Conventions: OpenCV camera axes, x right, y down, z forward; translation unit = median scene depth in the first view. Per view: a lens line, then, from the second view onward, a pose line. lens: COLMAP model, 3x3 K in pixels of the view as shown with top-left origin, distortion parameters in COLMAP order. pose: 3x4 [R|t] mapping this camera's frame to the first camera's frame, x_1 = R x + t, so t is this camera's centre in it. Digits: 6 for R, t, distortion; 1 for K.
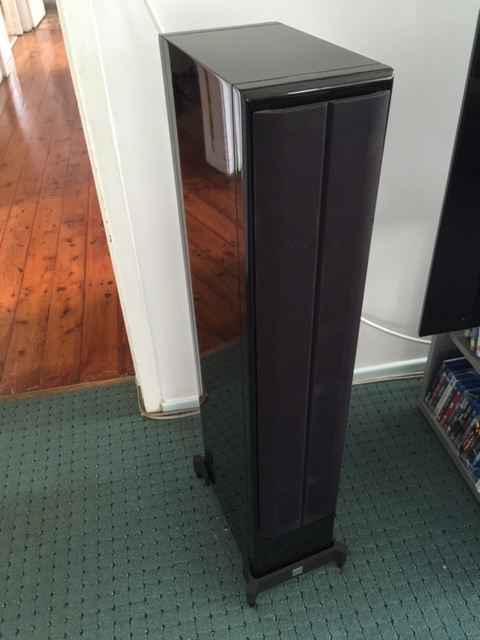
lens RADIAL K [[551.6, 0, 240.0], [0, 551.6, 320.0], [0, 0, 1]] dist [0.058626, -0.089009]
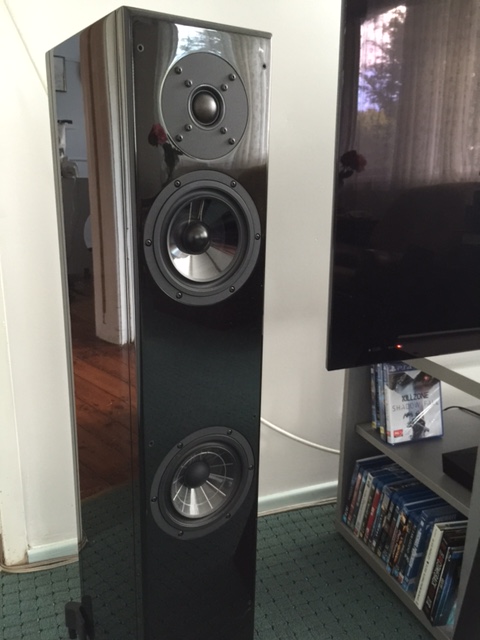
lens RADIAL K [[551.6, 0, 240.0], [0, 551.6, 320.0], [0, 0, 1]] dist [0.058626, -0.089009]
pose [[0.982469, 0.001219, 0.186423, 0.007203], [0.072282, 0.919266, -0.386945, 0.179360], [-0.171844, 0.393636, 0.903062, 0.104005]]
